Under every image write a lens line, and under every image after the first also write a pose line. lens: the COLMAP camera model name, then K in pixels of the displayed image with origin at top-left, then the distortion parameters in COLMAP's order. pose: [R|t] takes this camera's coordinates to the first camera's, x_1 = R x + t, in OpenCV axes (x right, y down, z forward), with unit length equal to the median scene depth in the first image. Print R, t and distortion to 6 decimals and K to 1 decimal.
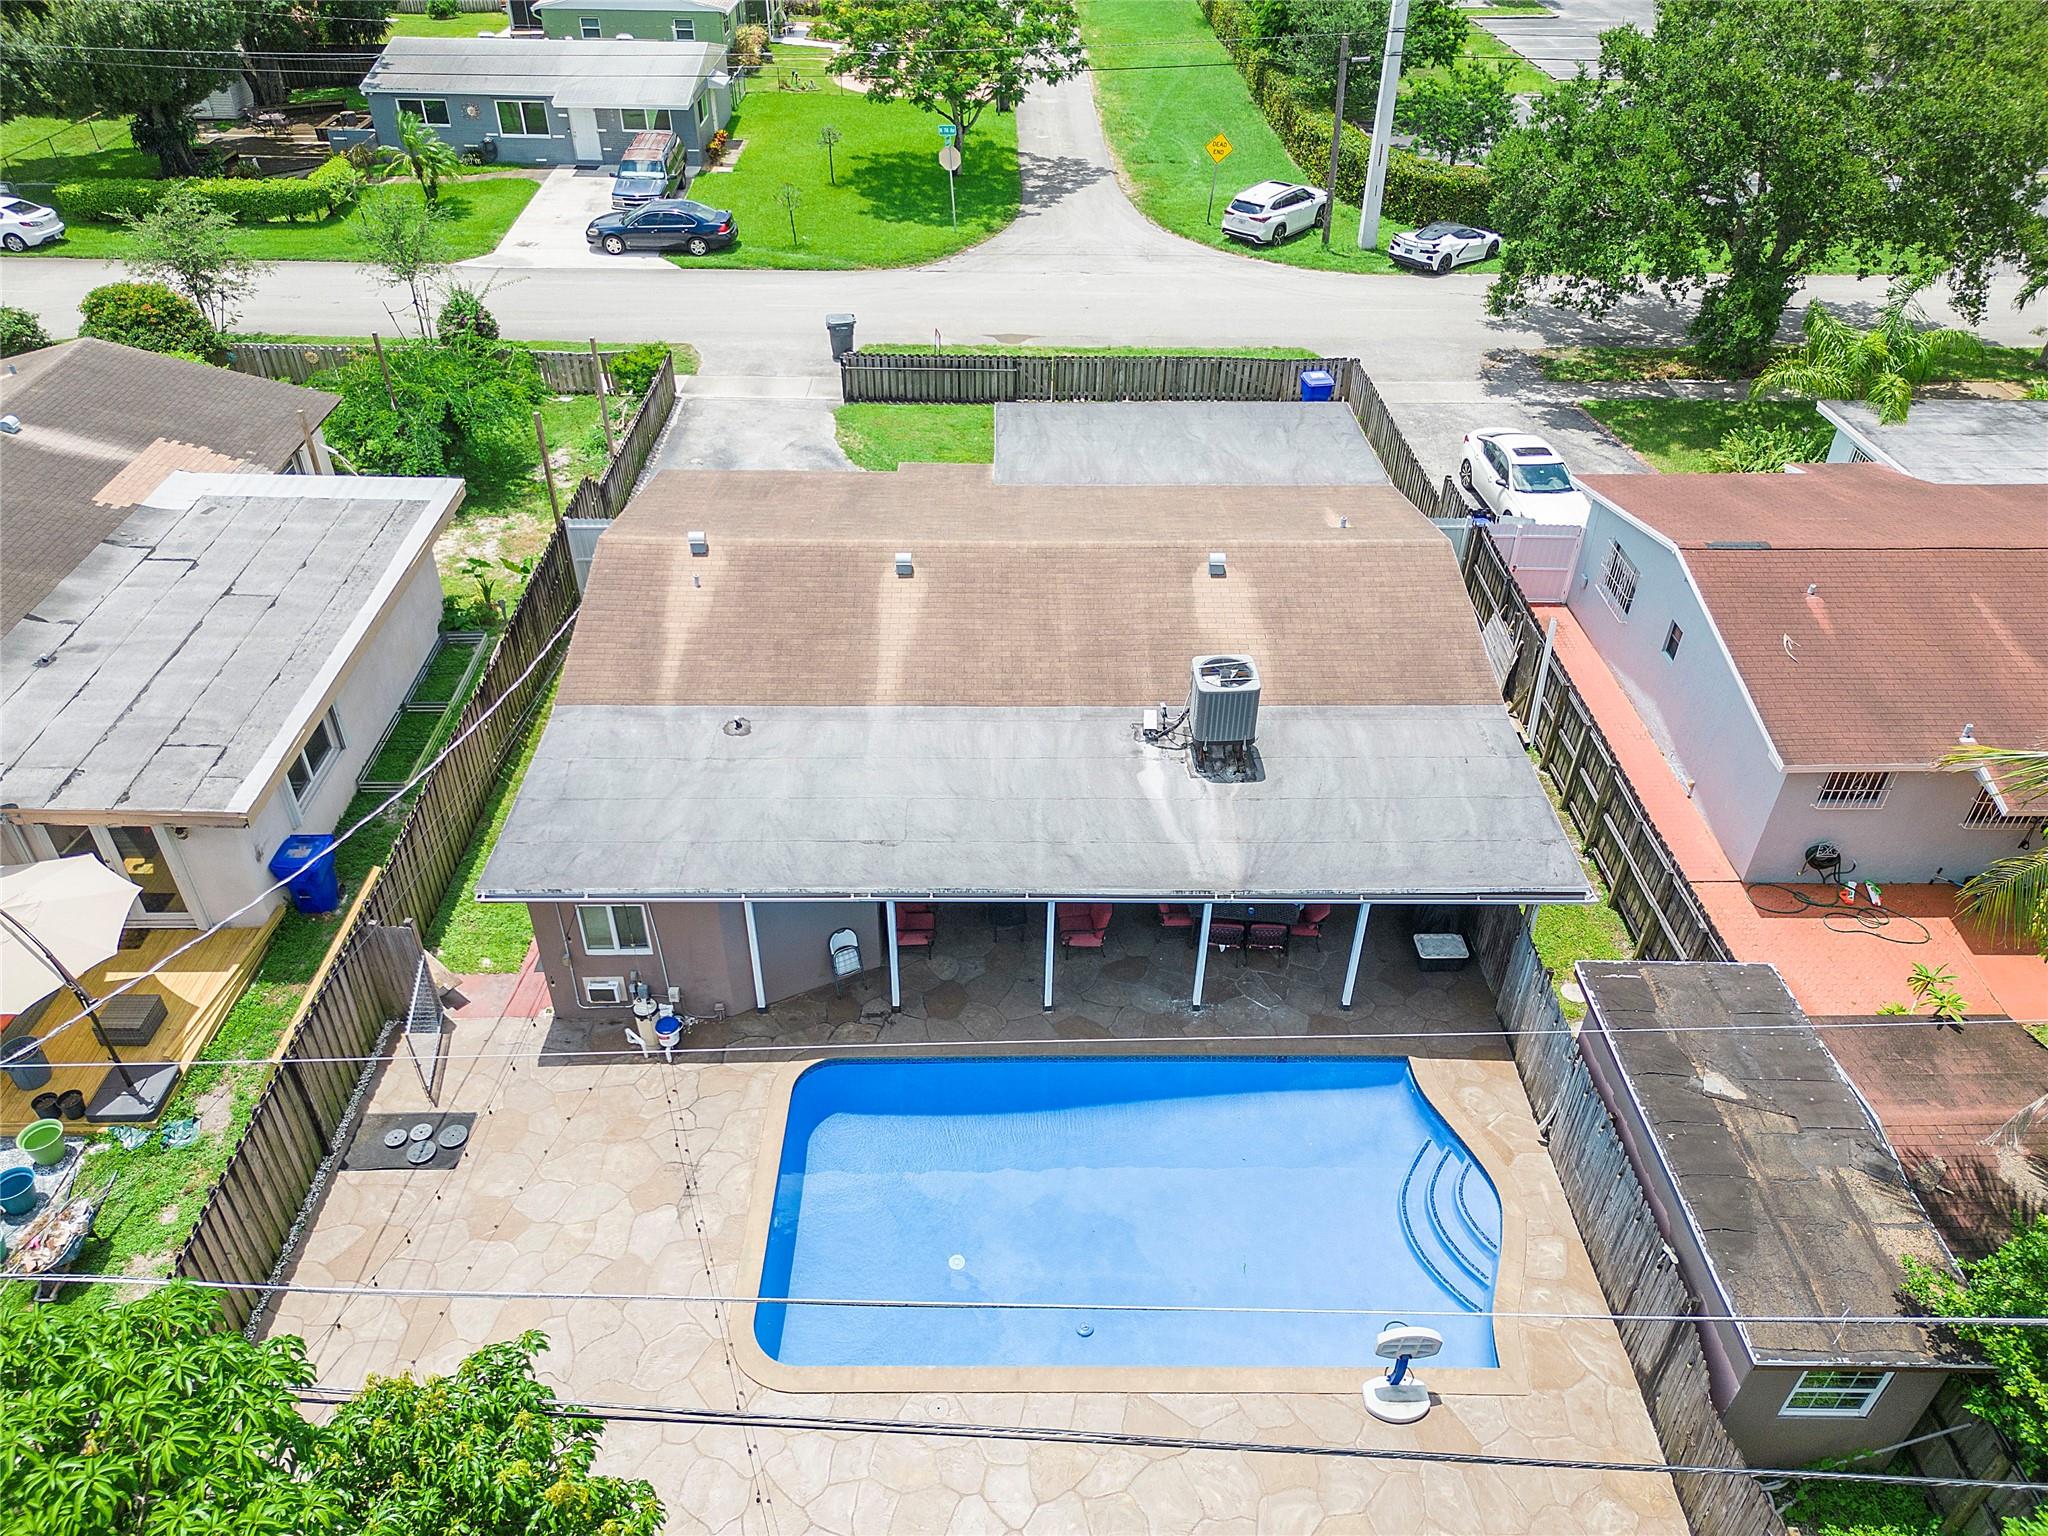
lens RADIAL K [[1446.6, 0, 1024.0], [0, 1446.6, 768.0], [0, 0, 1]] dist [0.065943, -0.070595]
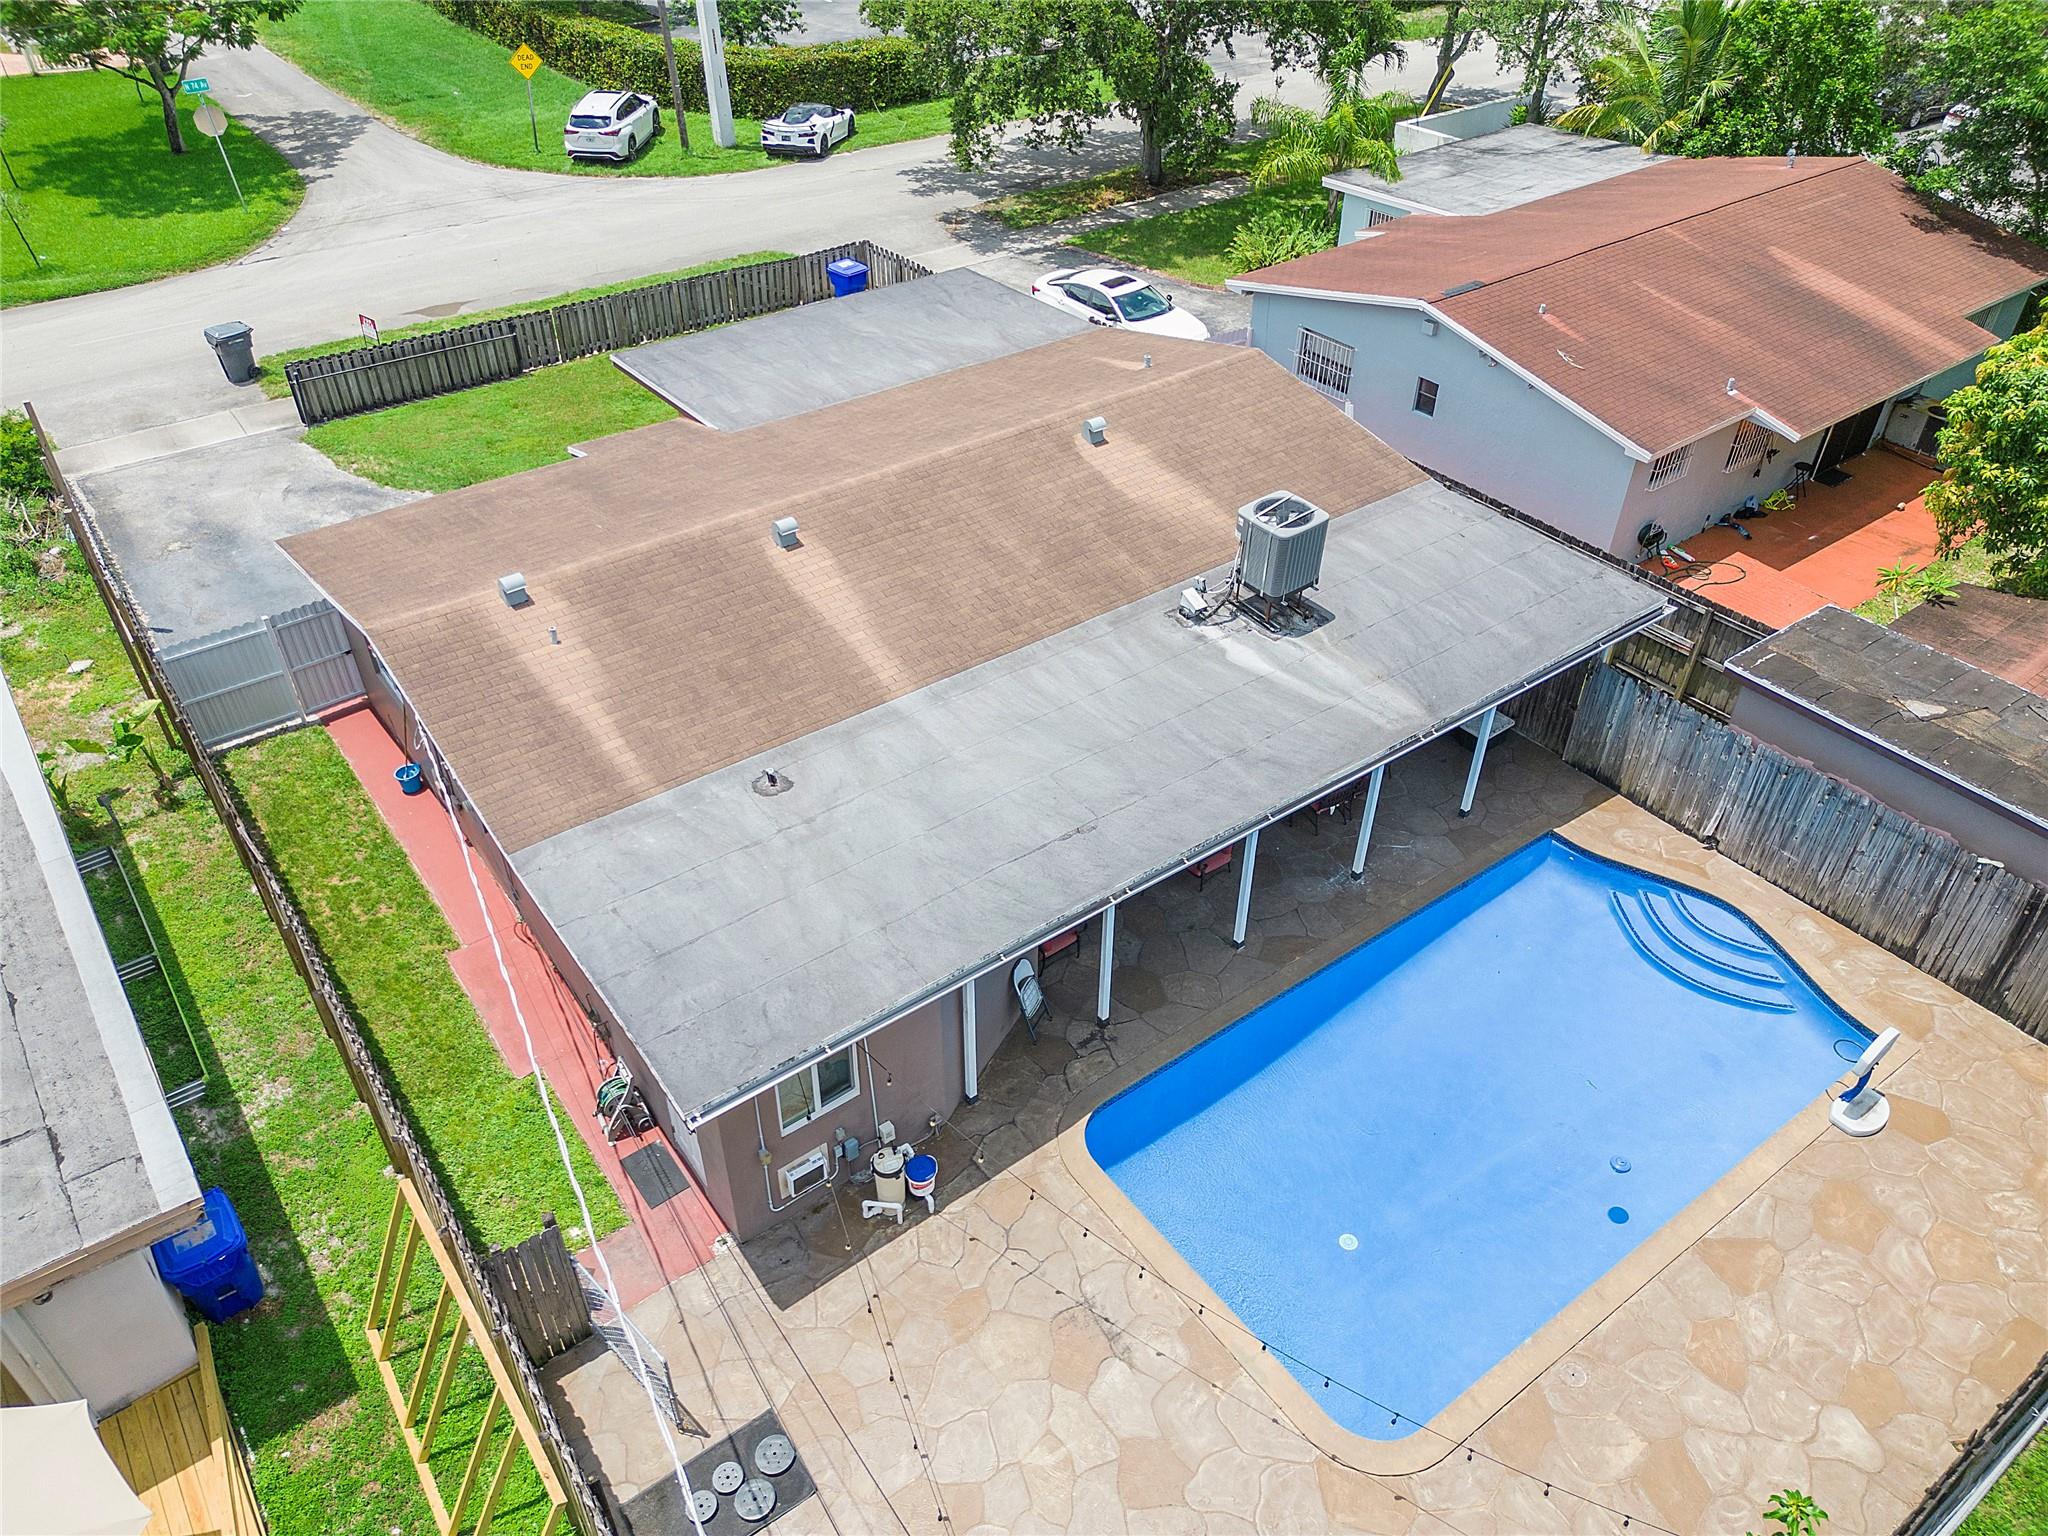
lens RADIAL K [[1446.6, 0, 1024.0], [0, 1446.6, 768.0], [0, 0, 1]] dist [0.065943, -0.070595]
pose [[0.810886, -0.366127, 0.456526, -0.237580], [0.352163, 0.928343, 0.119001, -0.043192], [-0.467382, 0.064275, 0.881716, 0.152703]]
